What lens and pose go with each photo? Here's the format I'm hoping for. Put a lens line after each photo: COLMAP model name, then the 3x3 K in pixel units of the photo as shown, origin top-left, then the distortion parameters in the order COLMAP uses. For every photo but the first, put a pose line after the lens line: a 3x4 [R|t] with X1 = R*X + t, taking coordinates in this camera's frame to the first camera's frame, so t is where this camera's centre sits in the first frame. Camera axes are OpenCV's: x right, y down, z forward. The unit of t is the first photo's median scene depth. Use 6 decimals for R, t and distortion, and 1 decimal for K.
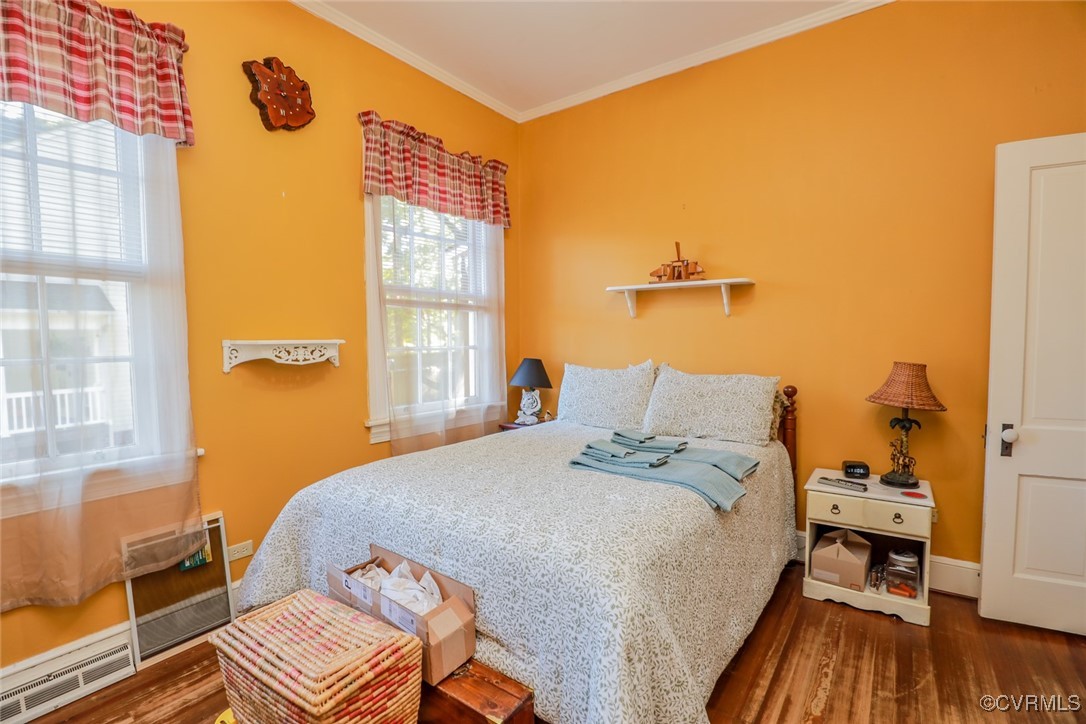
lens RADIAL K [[499.6, 0, 542.5], [0, 499.6, 364.1], [0, 0, 1]] dist [-0.030640, 0.002312]
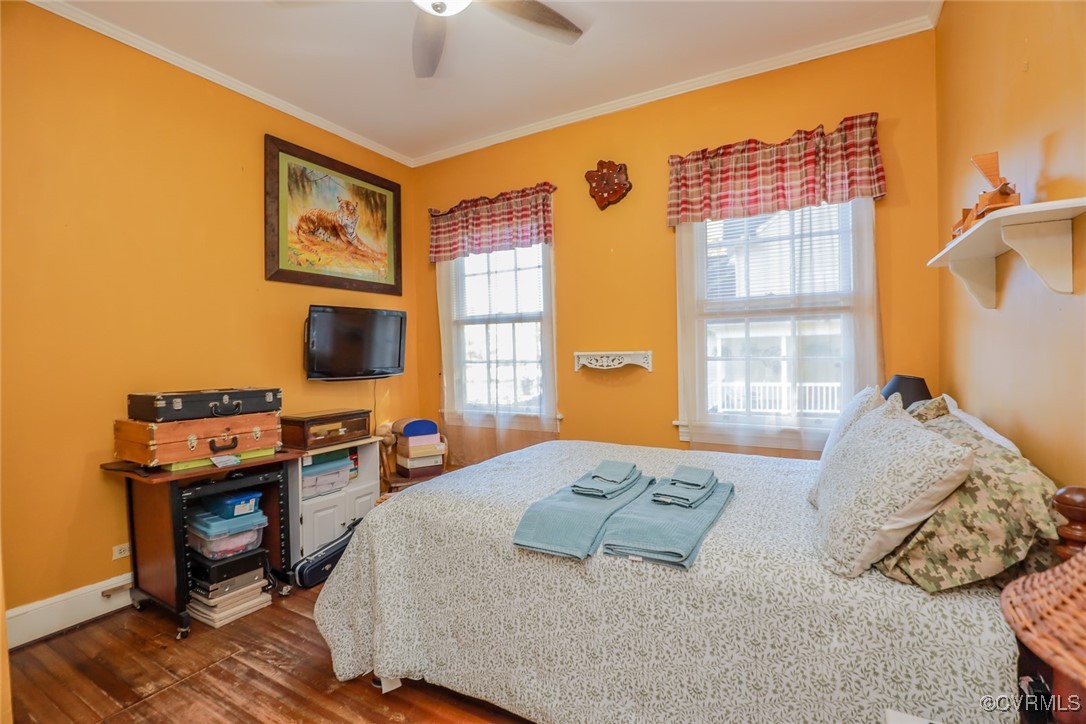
lens RADIAL K [[499.6, 0, 541.1], [0, 499.6, 362.1], [0, 0, 1]] dist [-0.030640, 0.002312]
pose [[0.101159, 0.027520, -0.994490, 0.820069], [-0.029995, 0.999247, 0.024600, -0.042961], [0.994418, 0.027341, 0.101909, 0.594010]]
